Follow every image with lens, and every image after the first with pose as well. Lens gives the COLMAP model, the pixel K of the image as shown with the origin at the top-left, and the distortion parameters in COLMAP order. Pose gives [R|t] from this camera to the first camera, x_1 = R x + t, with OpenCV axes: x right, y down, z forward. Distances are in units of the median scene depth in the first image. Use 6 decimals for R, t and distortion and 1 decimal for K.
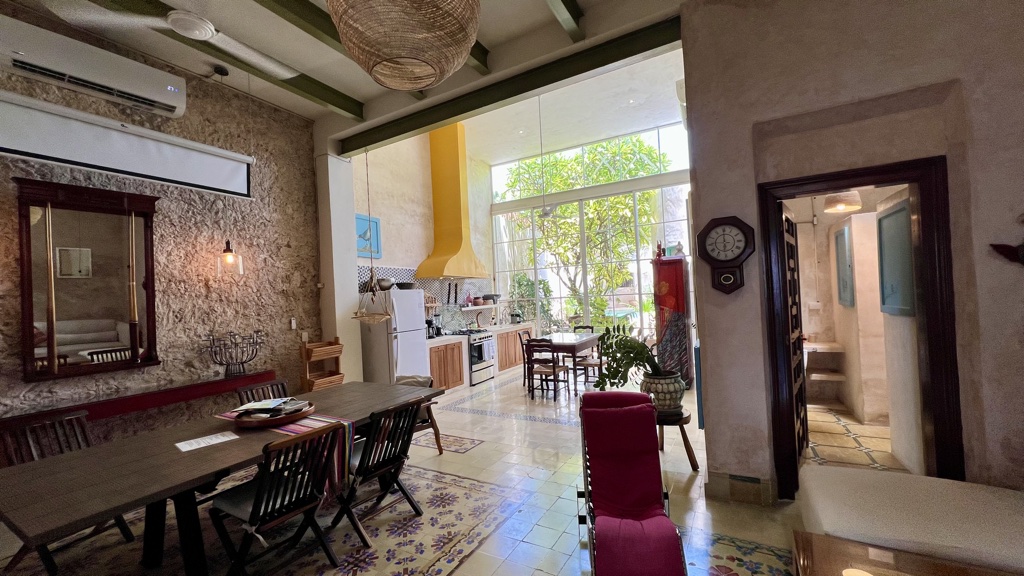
lens RADIAL K [[406.3, 0, 519.4], [0, 406.3, 290.3], [0, 0, 1]] dist [-0.000435, 0.000856]
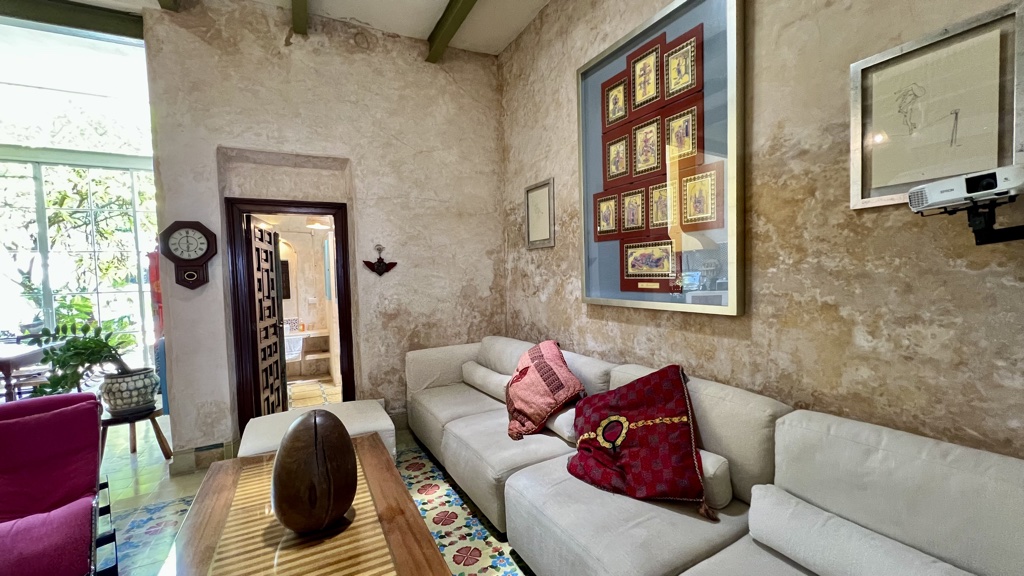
lens RADIAL K [[406.3, 0, 513.1], [0, 406.3, 291.3], [0, 0, 1]] dist [-0.000435, 0.000856]
pose [[0.556337, 0.002995, 0.830952, 0.066515], [-0.005552, 0.999985, 0.000113, 0.009577], [-0.830939, -0.004677, 0.556345, -0.370897]]
